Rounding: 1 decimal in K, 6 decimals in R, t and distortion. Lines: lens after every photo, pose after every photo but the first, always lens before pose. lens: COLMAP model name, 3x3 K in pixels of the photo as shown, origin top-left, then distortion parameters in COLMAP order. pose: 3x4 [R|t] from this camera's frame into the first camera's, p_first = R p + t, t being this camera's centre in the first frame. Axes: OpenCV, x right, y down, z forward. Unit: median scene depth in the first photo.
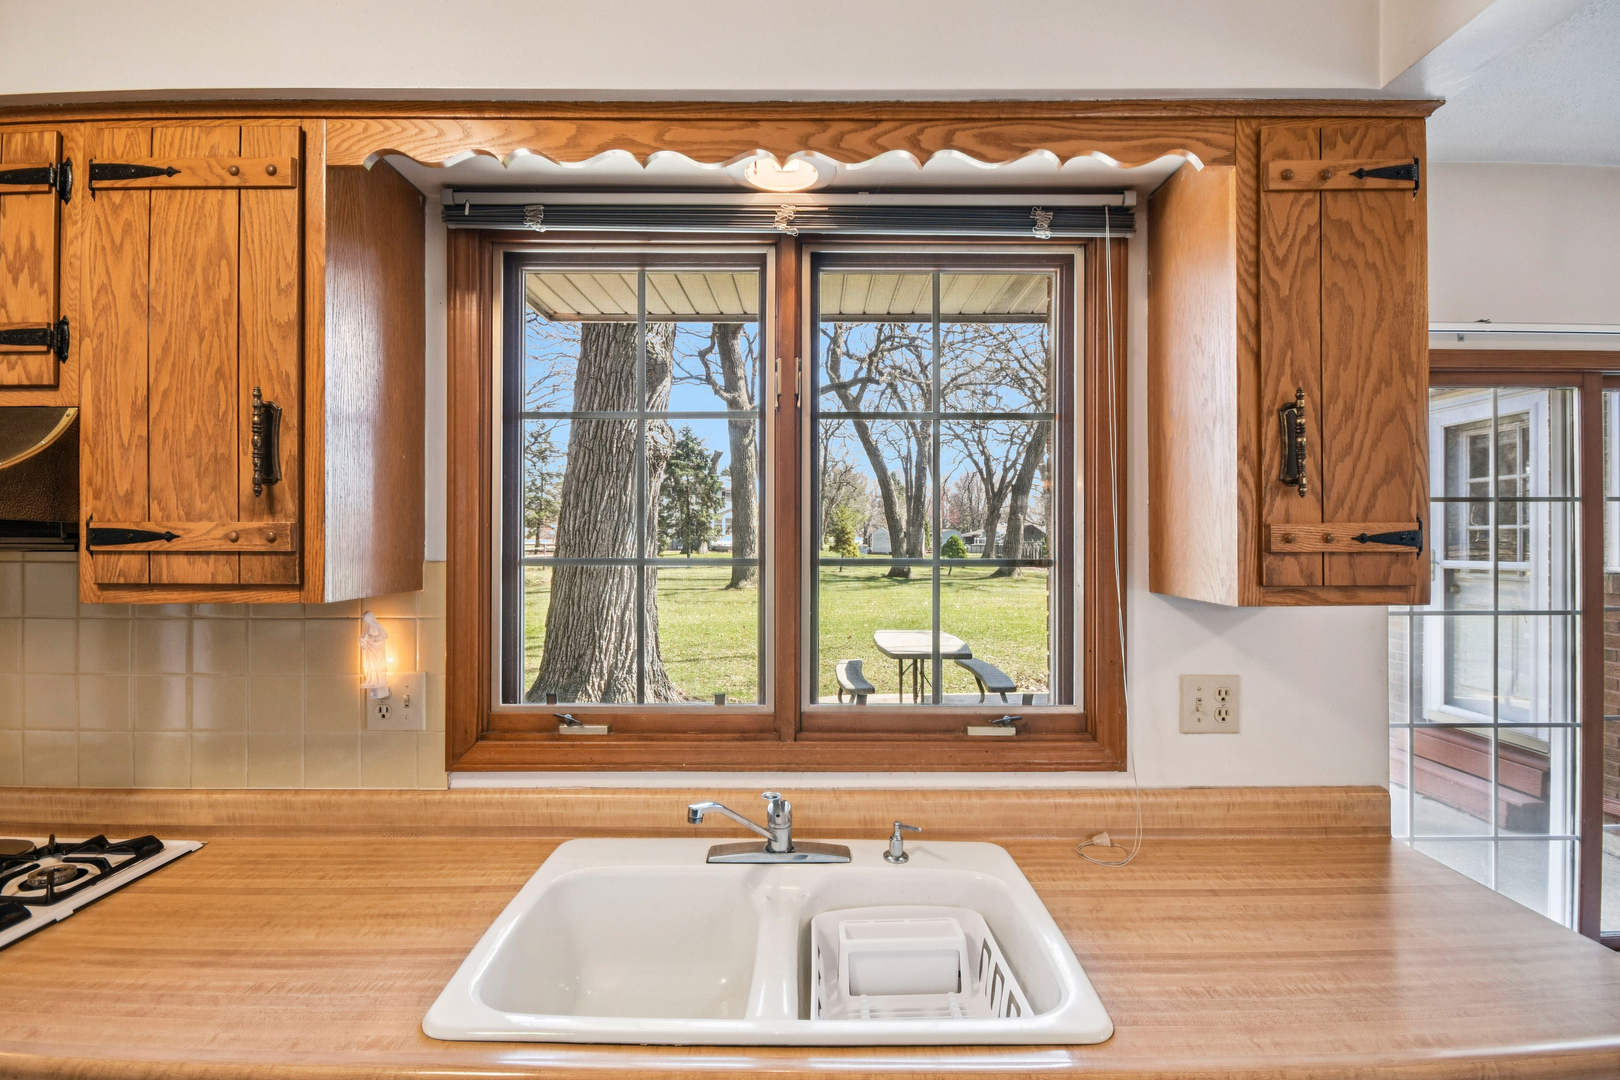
lens RADIAL K [[746.5, 0, 814.7], [0, 746.5, 534.5], [0, 0, 1]] dist [-0.001721, -0.000110]
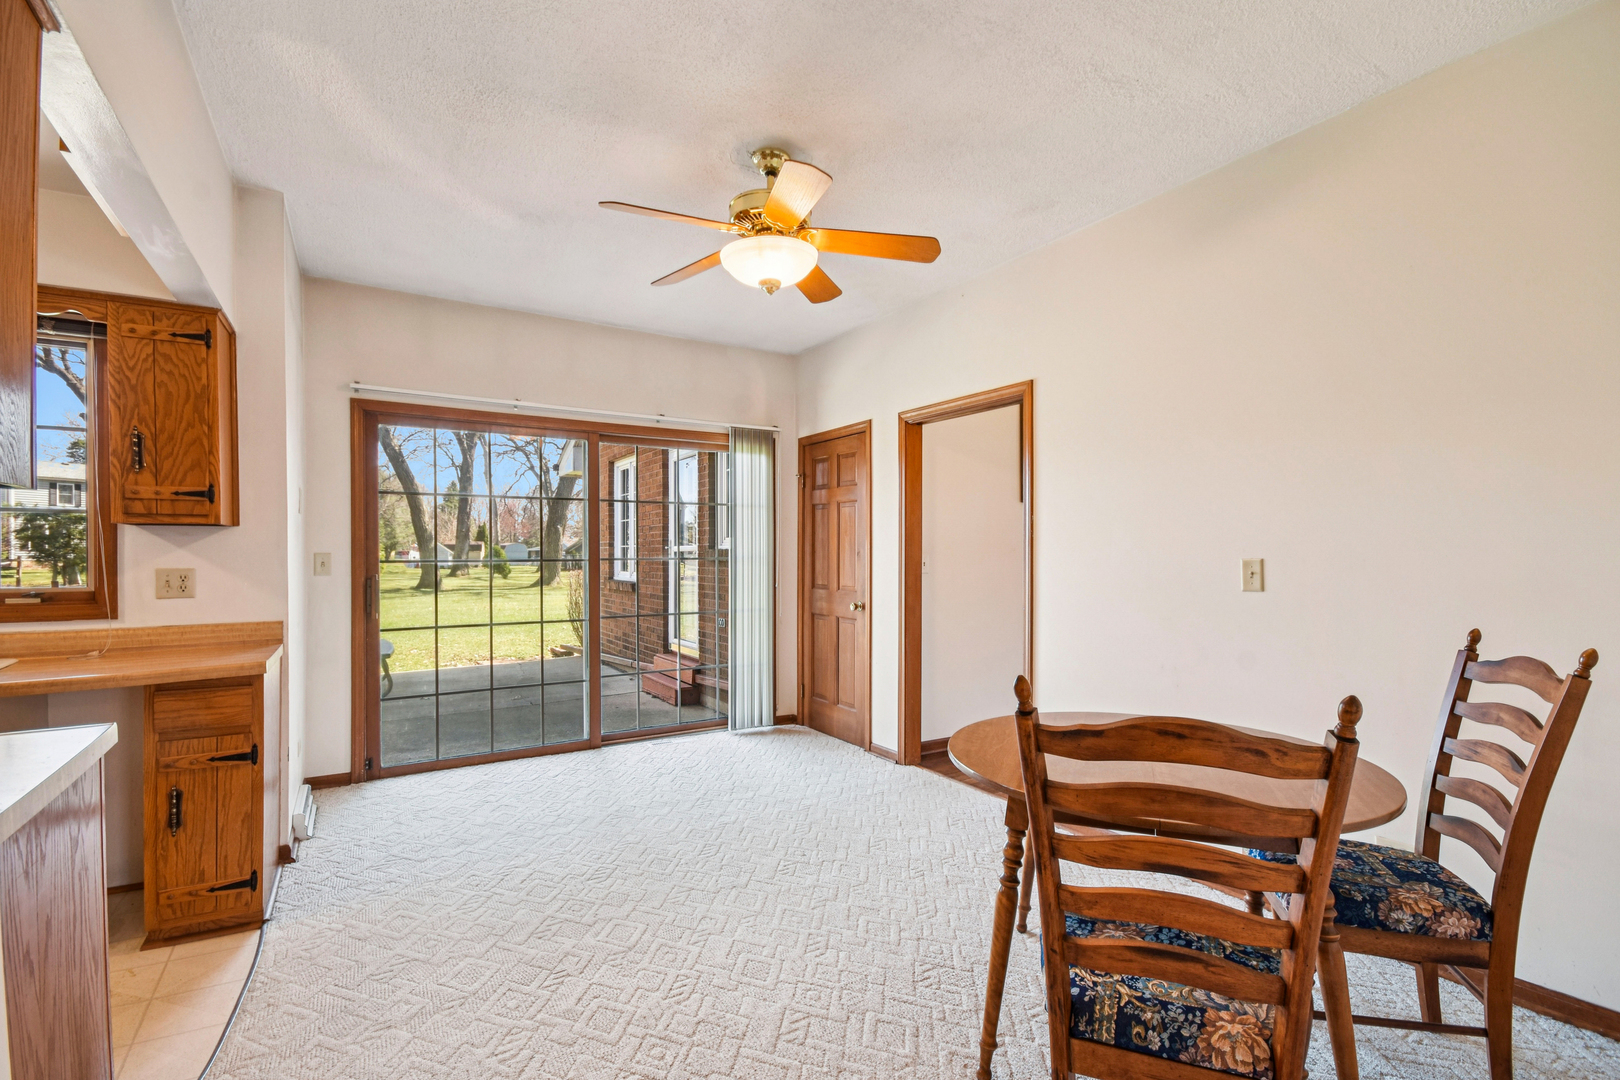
lens RADIAL K [[734.5, 0, 801.5], [0, 734.5, 555.5], [0, 0, 1]] dist [-0.004657, -0.000730]
pose [[0.857674, -0.000787, 0.514193, 1.221331], [-0.003406, 0.999968, 0.007212, 0.172671], [-0.514182, -0.007936, 0.857644, -1.918947]]
